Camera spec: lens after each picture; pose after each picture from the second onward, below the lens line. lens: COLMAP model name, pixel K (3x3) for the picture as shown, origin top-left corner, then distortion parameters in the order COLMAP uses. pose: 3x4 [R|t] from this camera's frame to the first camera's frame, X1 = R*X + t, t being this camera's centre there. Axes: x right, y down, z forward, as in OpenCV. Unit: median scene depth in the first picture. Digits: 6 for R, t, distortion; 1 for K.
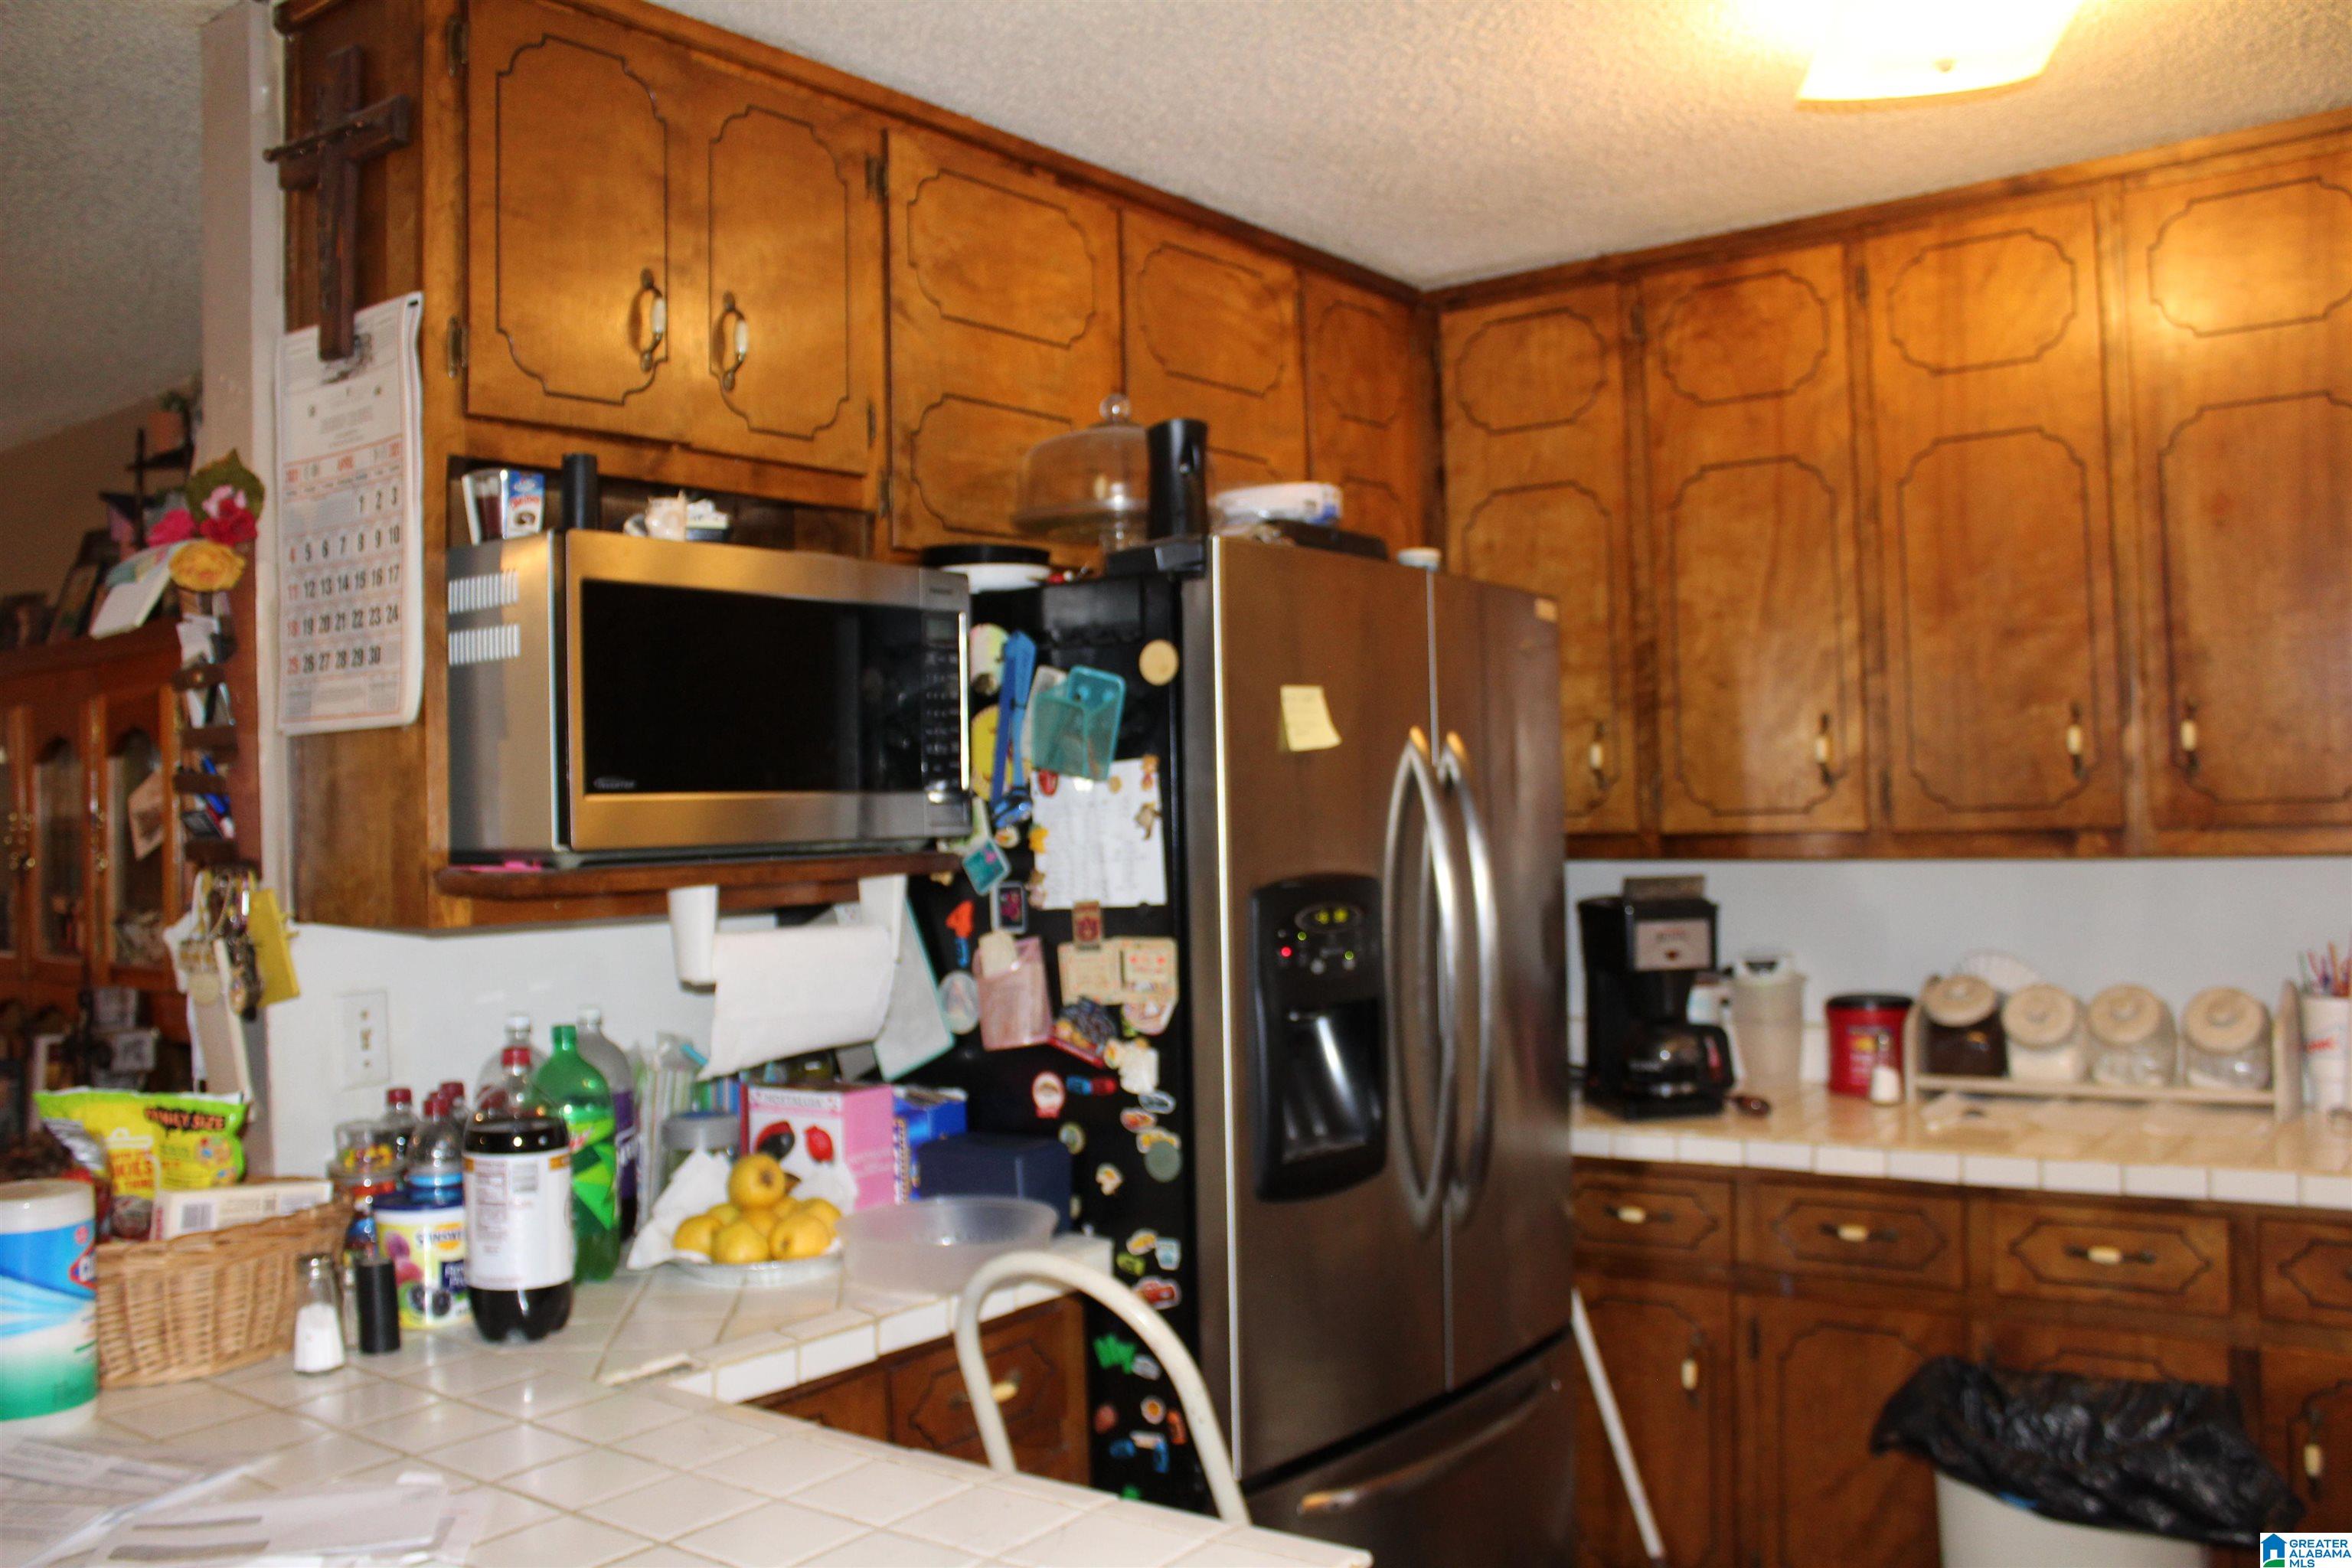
lens RADIAL K [[1987.6, 0, 1222.5], [0, 1987.6, 787.3], [0, 0, 1]] dist [-0.169210, 0.175408]
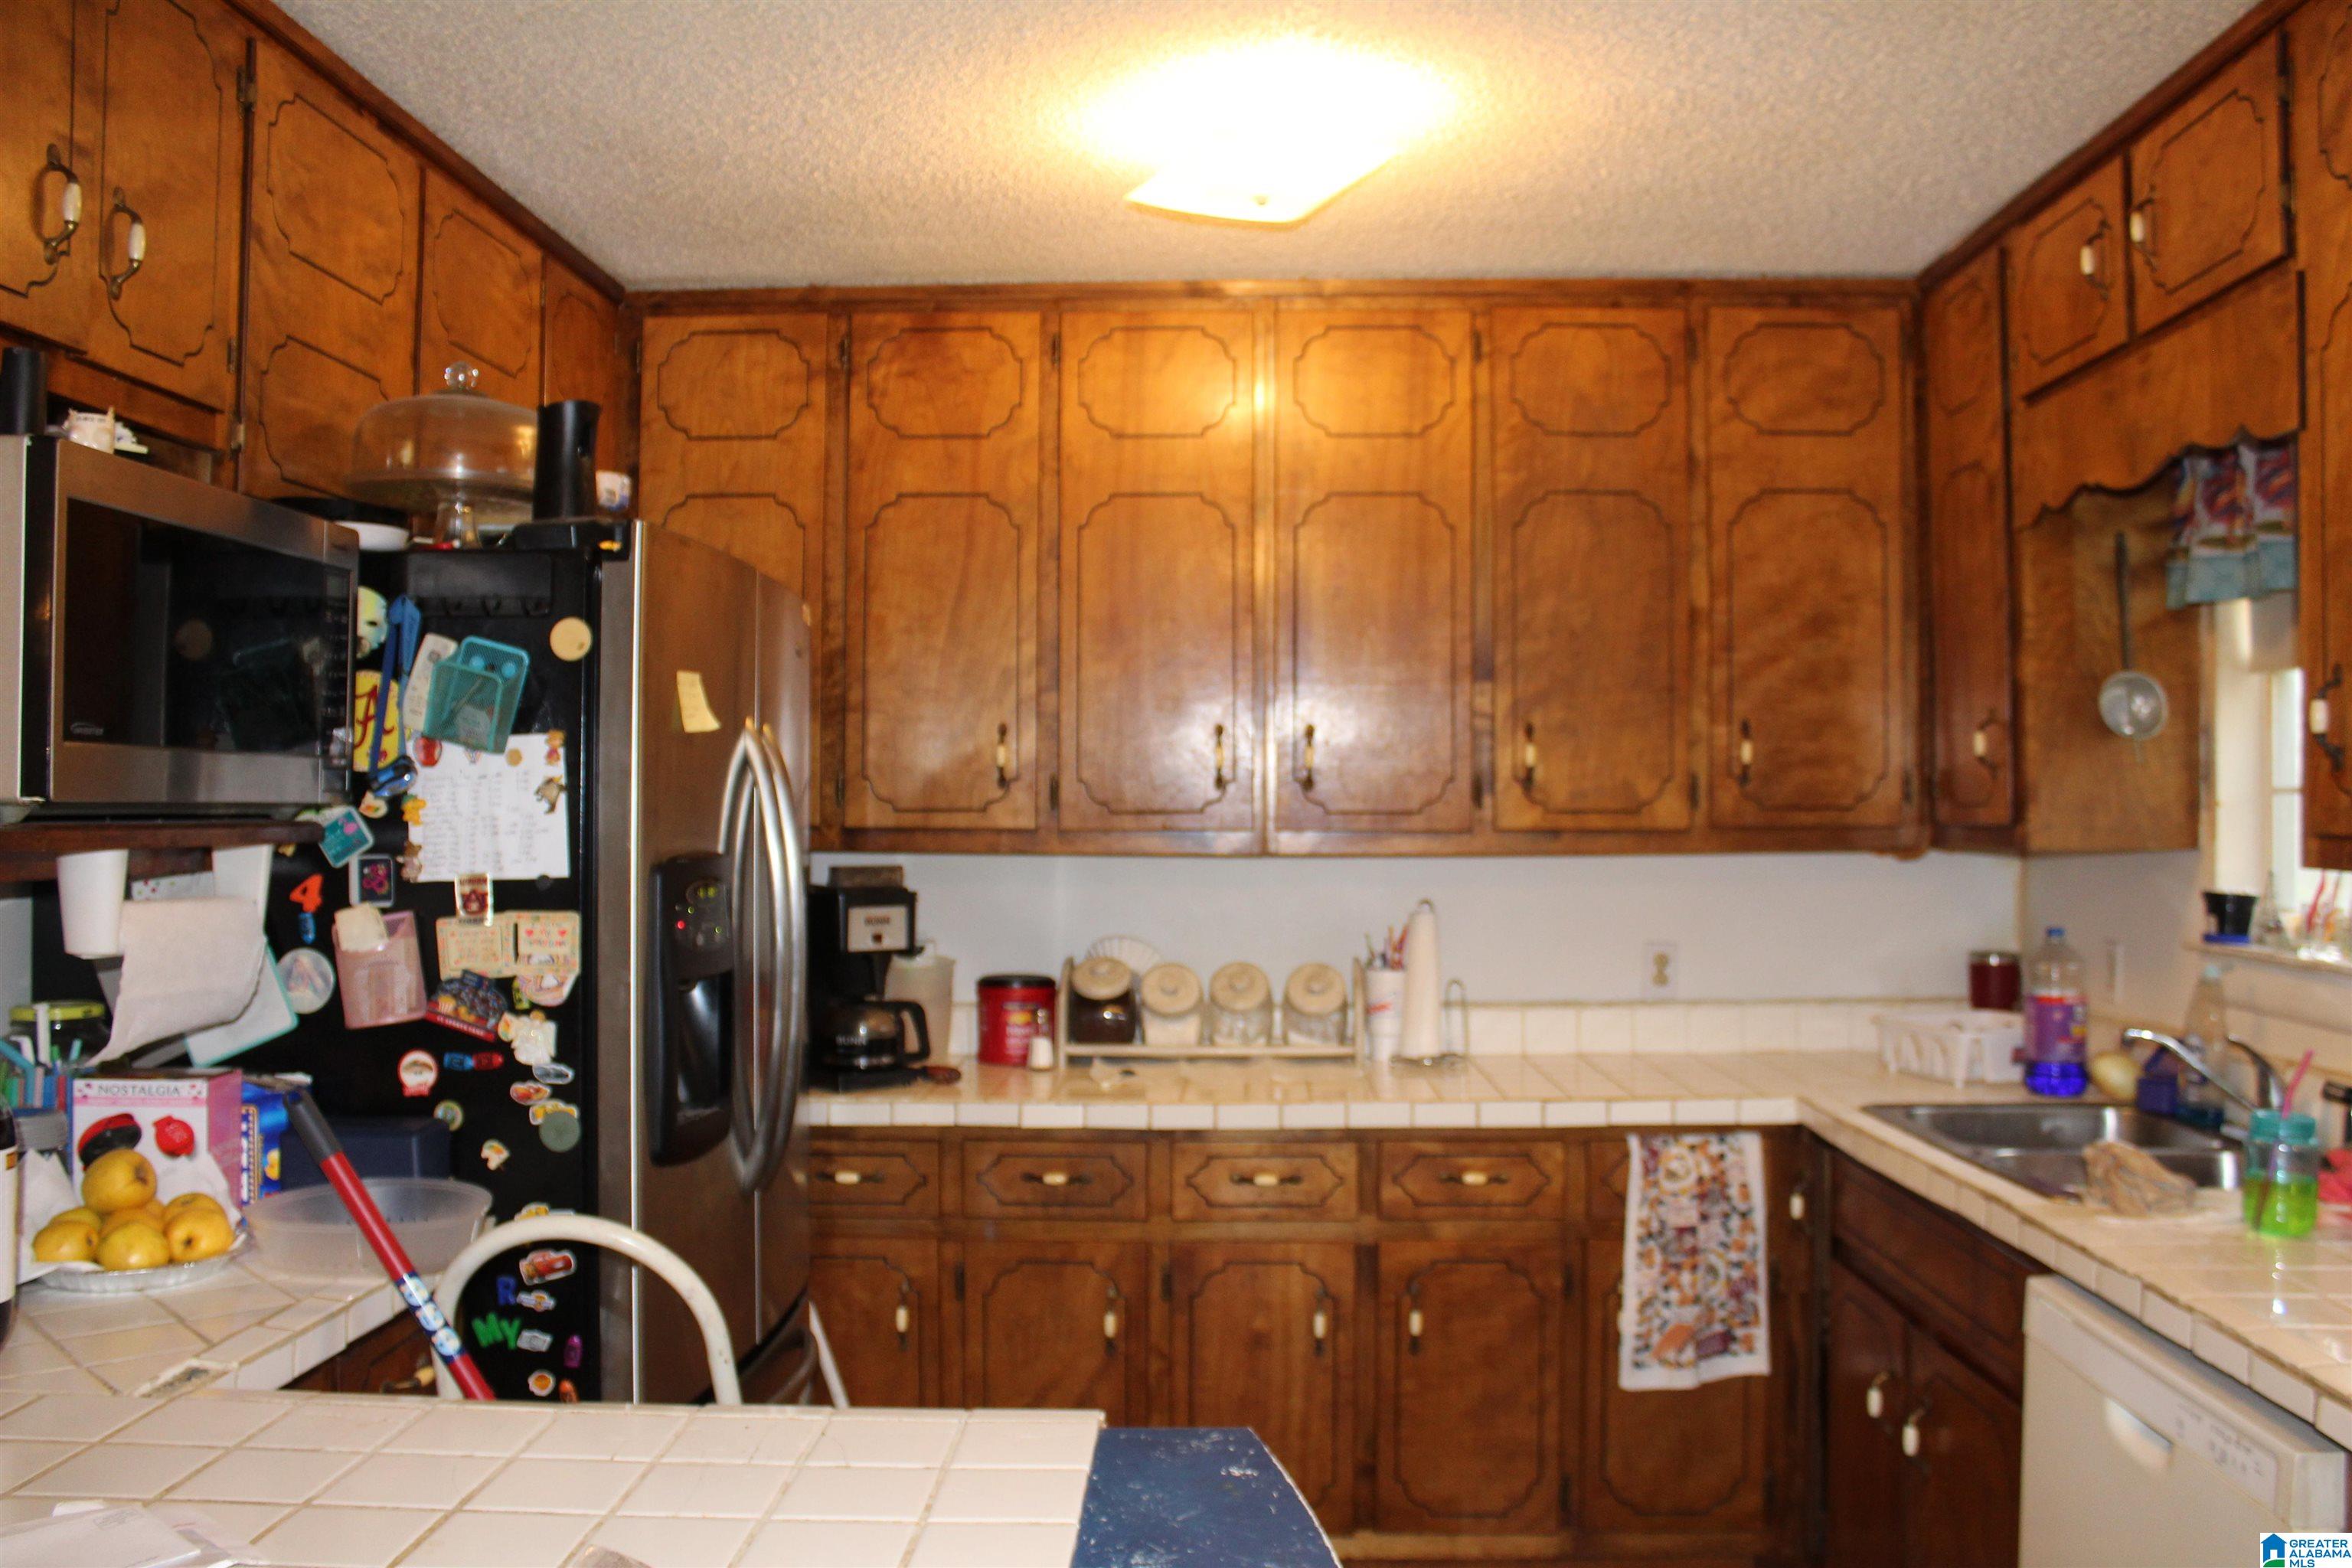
lens RADIAL K [[1987.6, 0, 1222.5], [0, 1987.6, 787.3], [0, 0, 1]] dist [-0.169210, 0.175408]
pose [[0.817011, 0.036255, 0.575481, -0.266001], [-0.032133, 0.999333, -0.017338, 0.015640], [-0.575726, -0.004326, 0.817631, -0.006192]]
